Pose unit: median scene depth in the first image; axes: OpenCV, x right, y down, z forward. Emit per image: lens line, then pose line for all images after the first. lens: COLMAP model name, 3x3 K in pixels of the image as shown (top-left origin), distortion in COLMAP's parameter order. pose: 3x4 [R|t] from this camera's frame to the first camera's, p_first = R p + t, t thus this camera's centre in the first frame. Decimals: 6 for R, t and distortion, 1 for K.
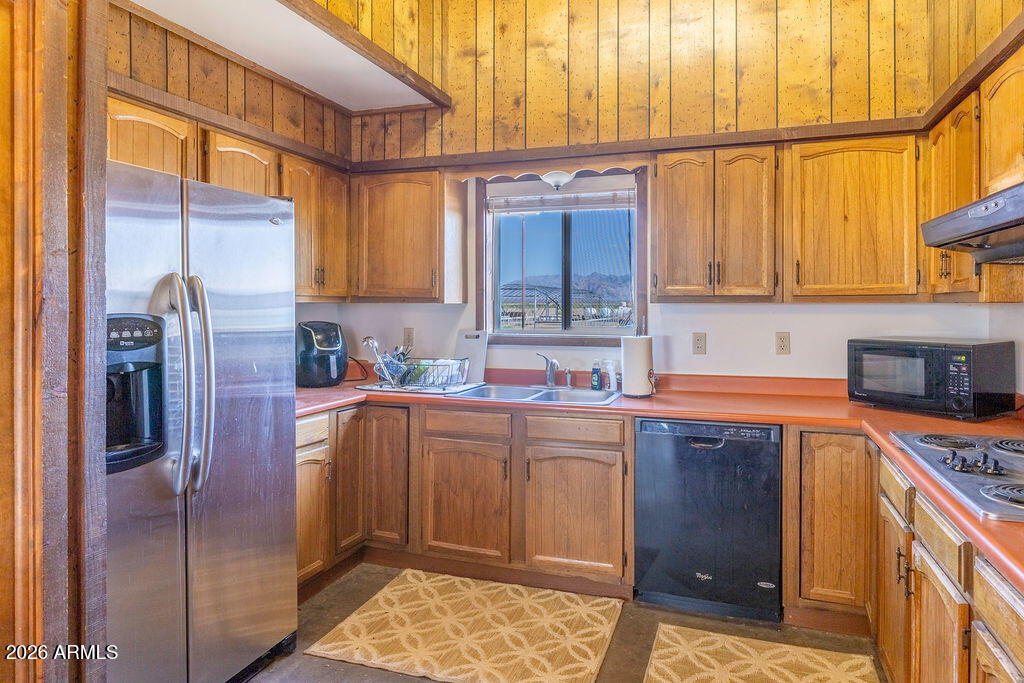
lens RADIAL K [[684.2, 0, 512.5], [0, 684.2, 306.8], [0, 0, 1]] dist [-0.010265, -0.000290]
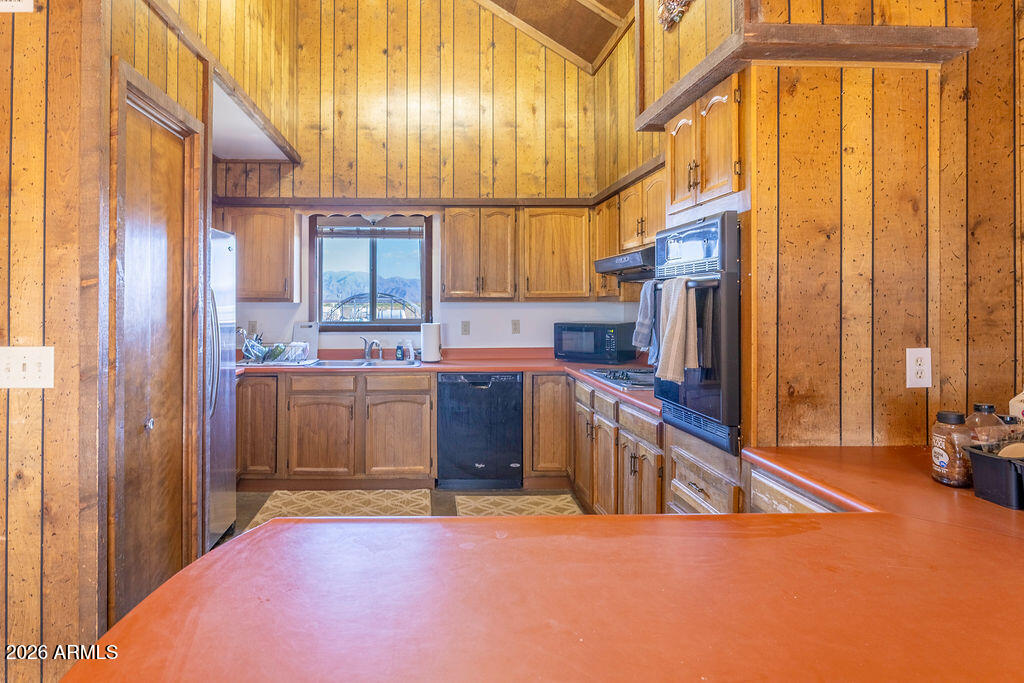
lens RADIAL K [[598.2, 0, 476.2], [0, 598.2, 304.7], [0, 0, 1]] dist [-0.004771, -0.000260]
pose [[0.932951, -0.003002, 0.359991, -0.229481], [0.003372, 0.999994, -0.000398, 0.001400], [-0.359988, 0.001585, 0.932956, -0.329089]]
